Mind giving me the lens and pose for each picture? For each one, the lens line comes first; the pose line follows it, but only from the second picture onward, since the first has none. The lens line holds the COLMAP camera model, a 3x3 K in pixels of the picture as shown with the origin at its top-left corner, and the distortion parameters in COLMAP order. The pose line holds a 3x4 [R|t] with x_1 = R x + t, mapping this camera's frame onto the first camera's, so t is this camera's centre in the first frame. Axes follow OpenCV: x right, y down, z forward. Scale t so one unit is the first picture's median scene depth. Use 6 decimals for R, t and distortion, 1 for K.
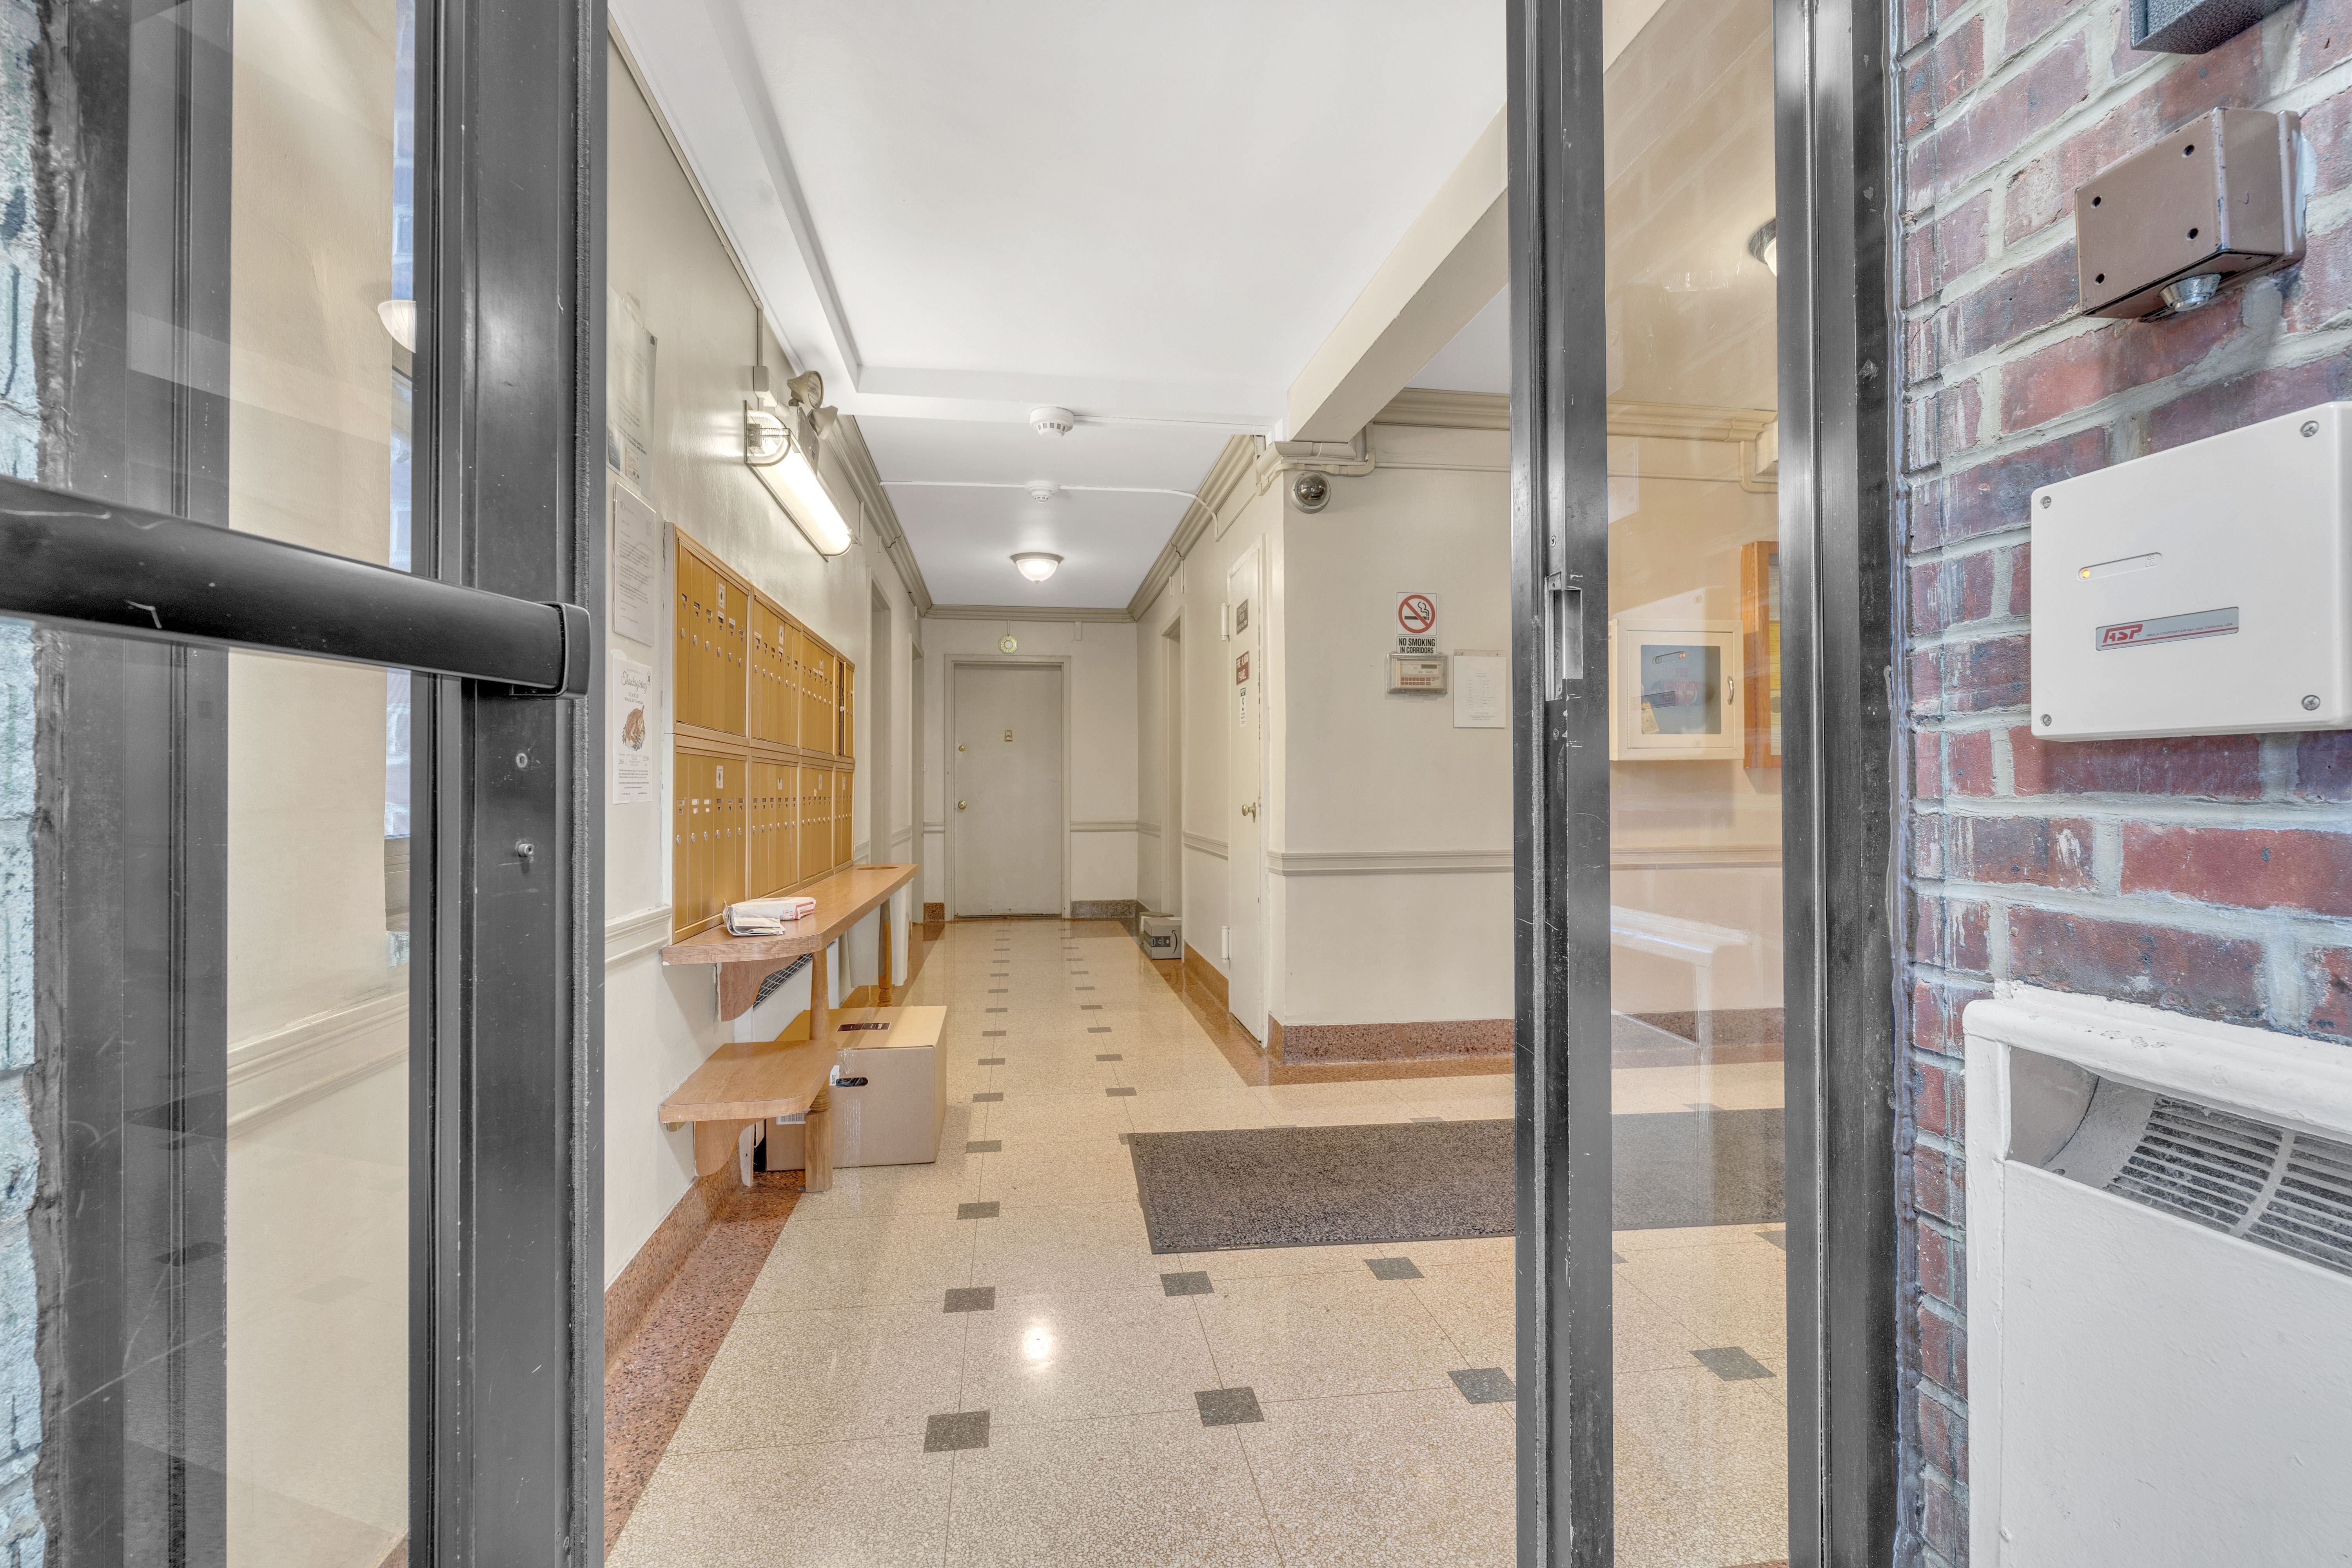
lens RADIAL K [[1057.5, 0, 1169.3], [0, 1057.5, 780.8], [0, 0, 1]] dist [-0.003294, 0.000342]
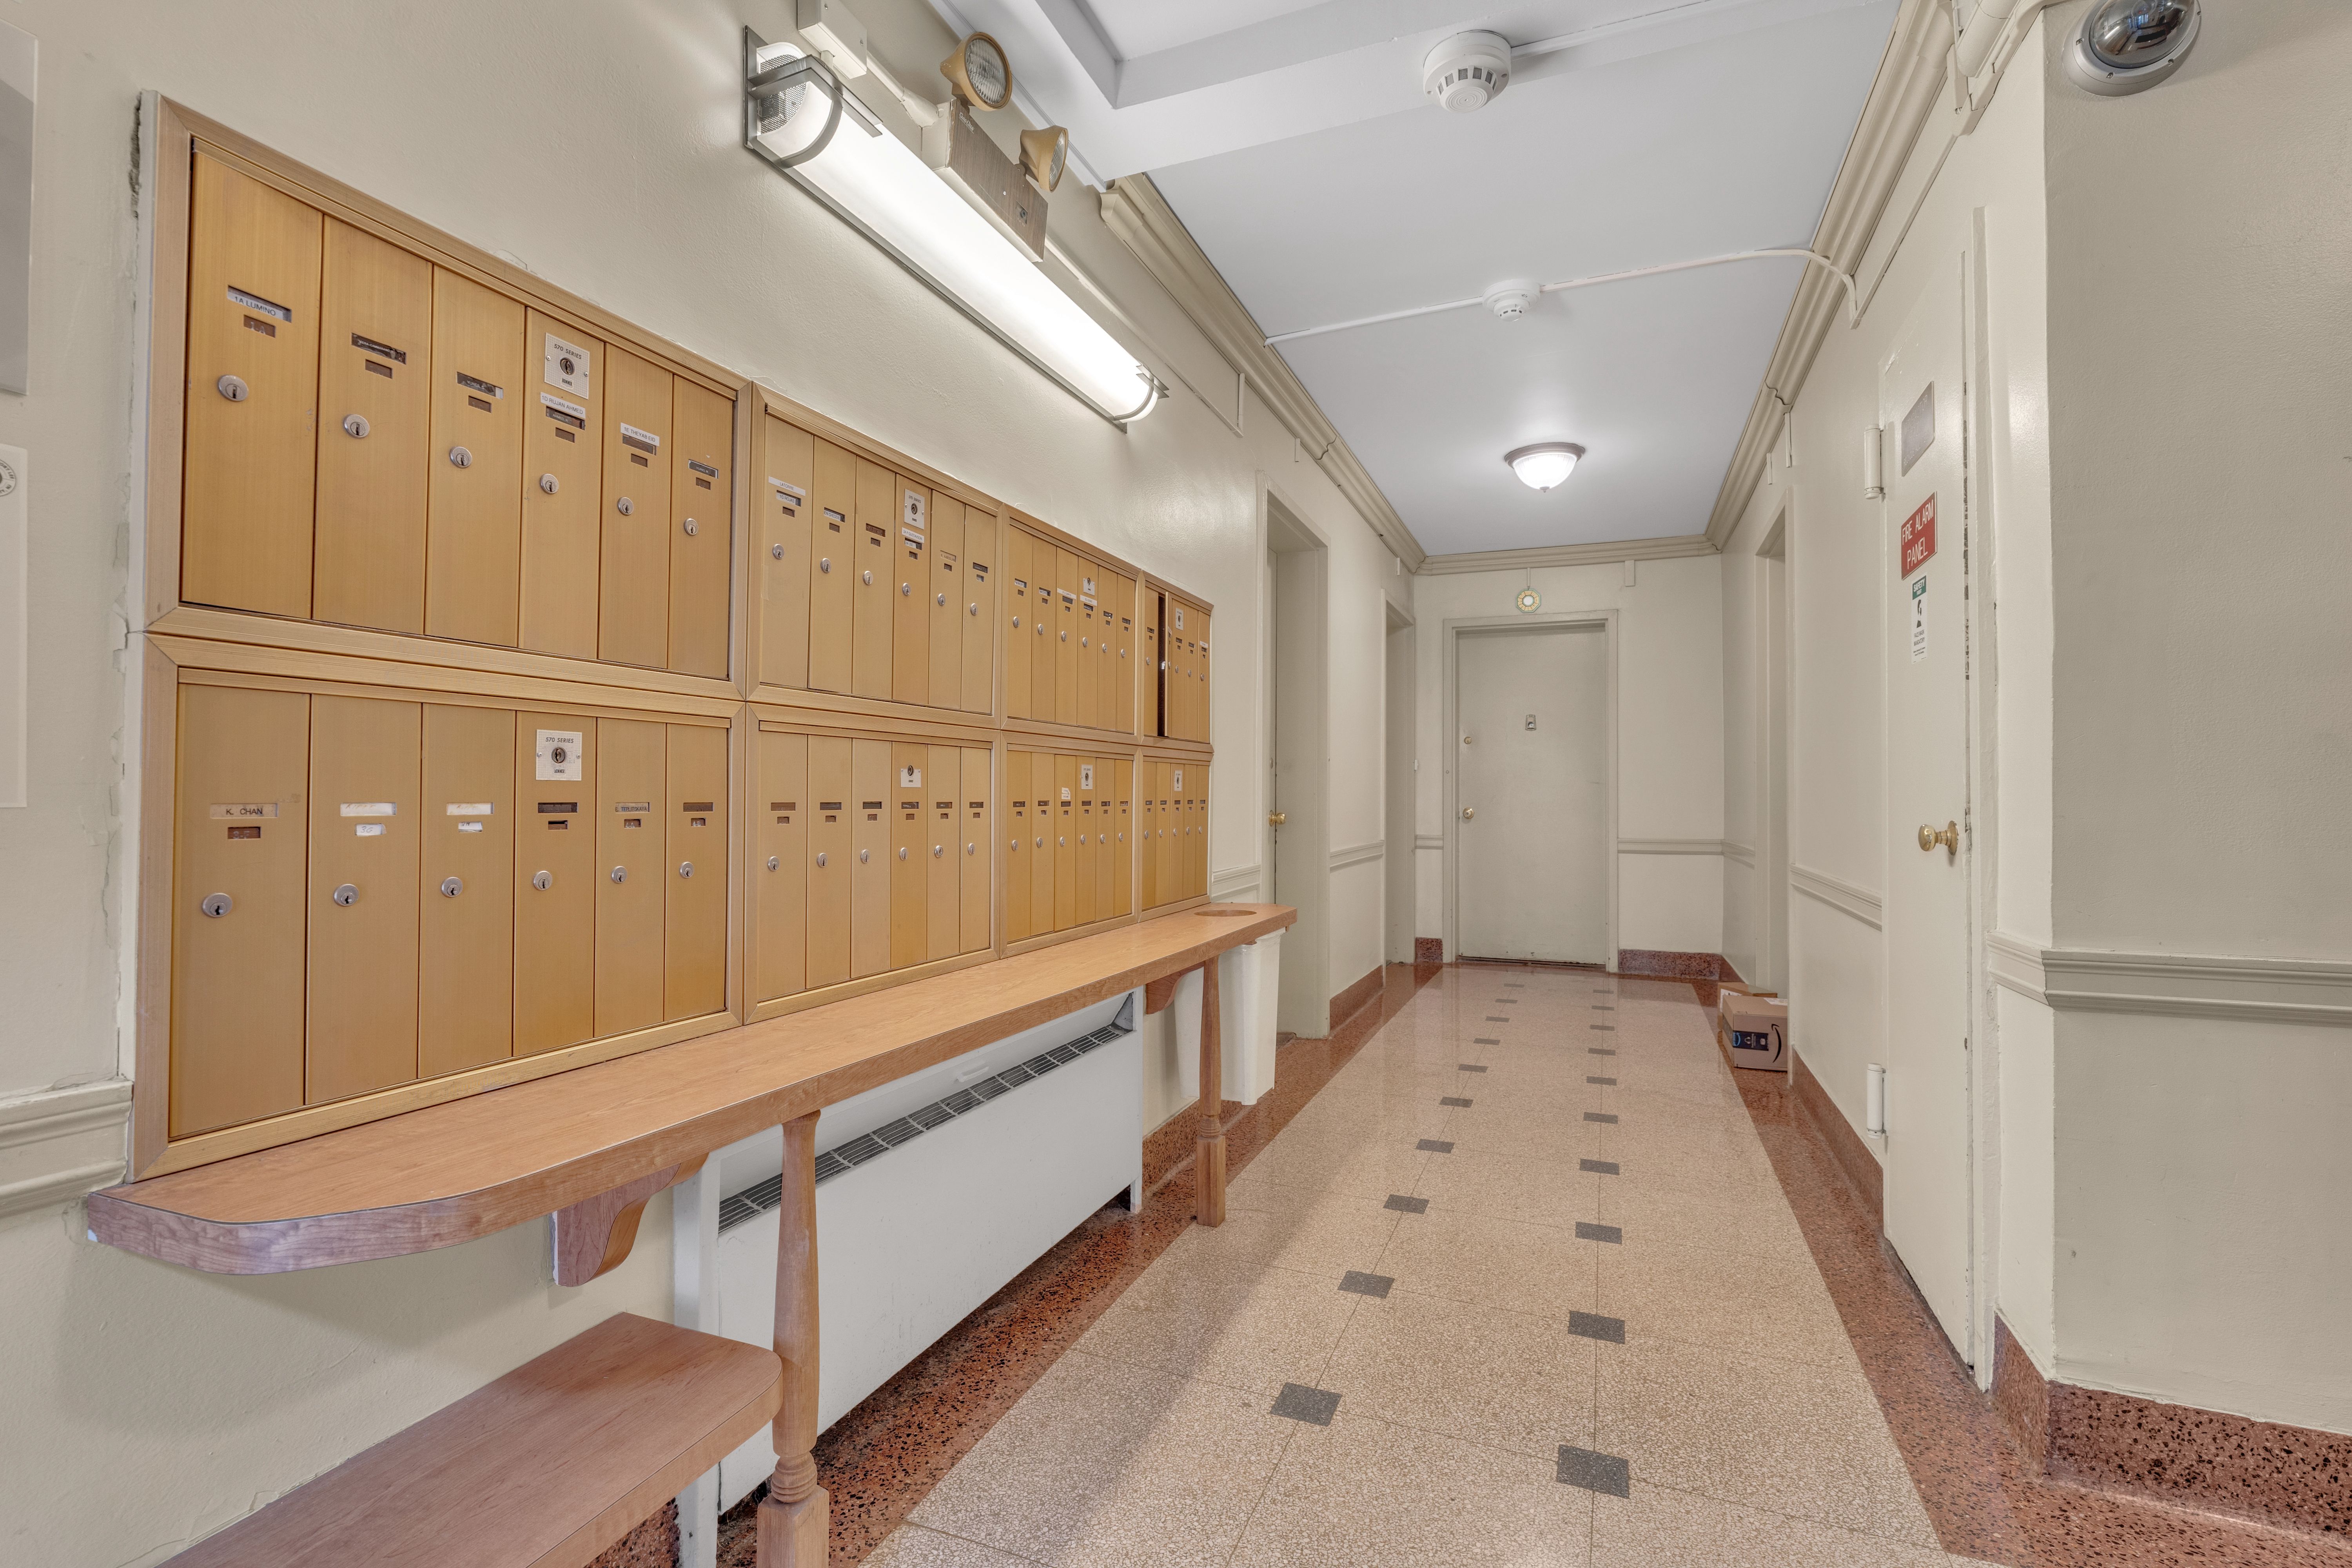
lens RADIAL K [[1057.5, 0, 1169.3], [0, 1057.5, 780.8], [0, 0, 1]] dist [-0.003294, 0.000342]
pose [[0.859723, -0.001200, -0.510758, 0.015291], [-0.001233, 0.999989, -0.004424, 0.003144], [0.510758, 0.004433, 0.859713, 0.289955]]
